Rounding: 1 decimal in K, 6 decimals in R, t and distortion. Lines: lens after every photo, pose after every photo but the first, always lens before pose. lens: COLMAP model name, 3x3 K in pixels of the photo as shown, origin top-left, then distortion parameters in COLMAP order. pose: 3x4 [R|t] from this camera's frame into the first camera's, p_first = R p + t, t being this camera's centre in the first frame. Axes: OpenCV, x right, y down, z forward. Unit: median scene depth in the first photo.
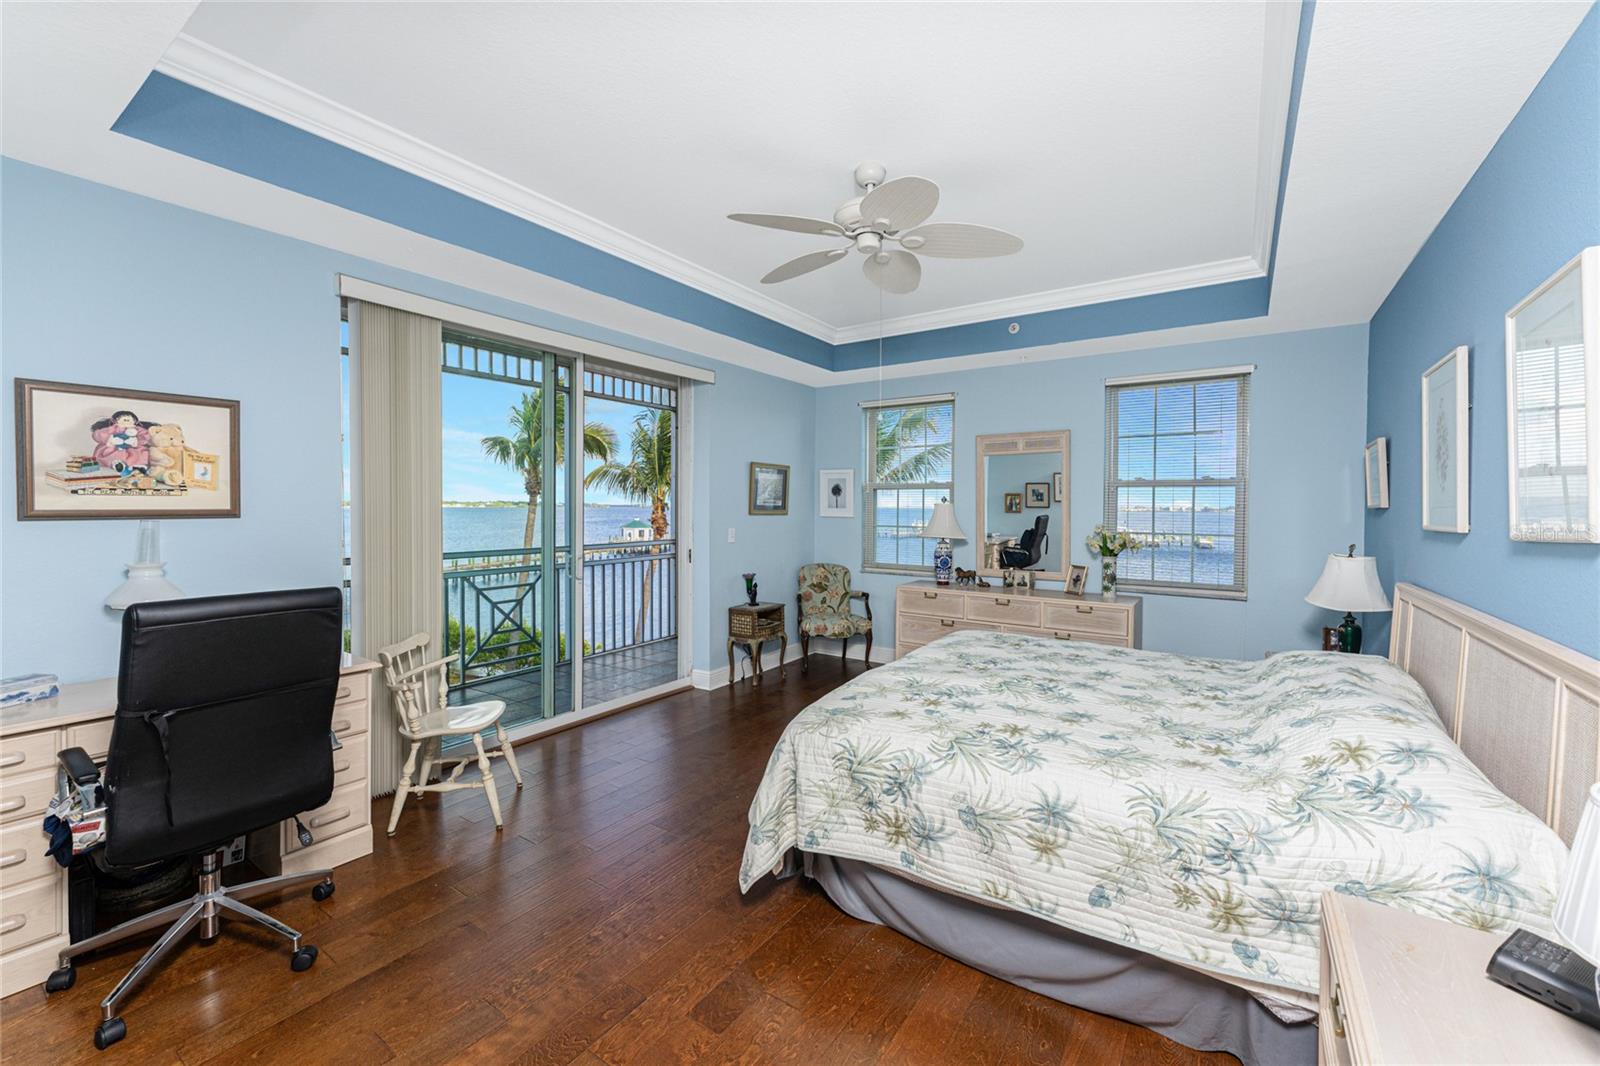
lens RADIAL K [[650.4, 0, 786.9], [0, 650.4, 517.0], [0, 0, 1]] dist [0.000980, -0.001691]
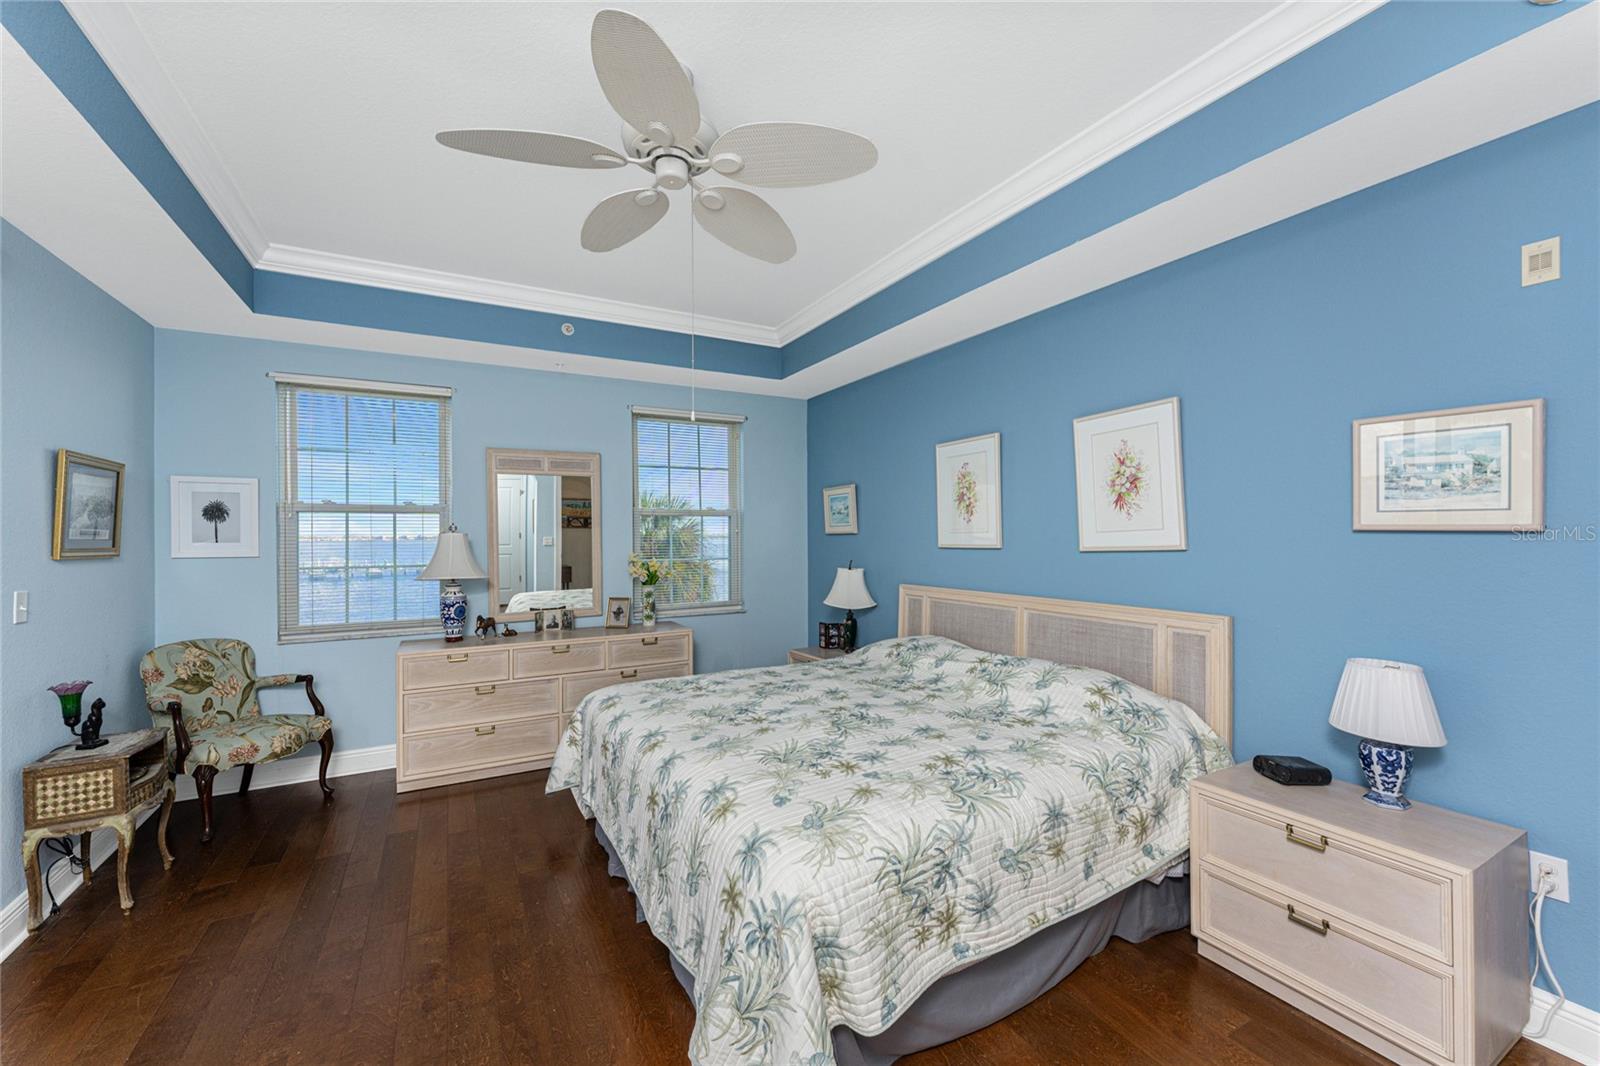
lens RADIAL K [[650.4, 0, 796.4], [0, 650.4, 529.8], [0, 0, 1]] dist [0.000980, -0.001691]
pose [[0.431254, -0.004272, 0.902220, -0.306095], [0.024480, 0.999676, -0.006968, -0.010967], [-0.901898, 0.025091, 0.431219, 0.366939]]
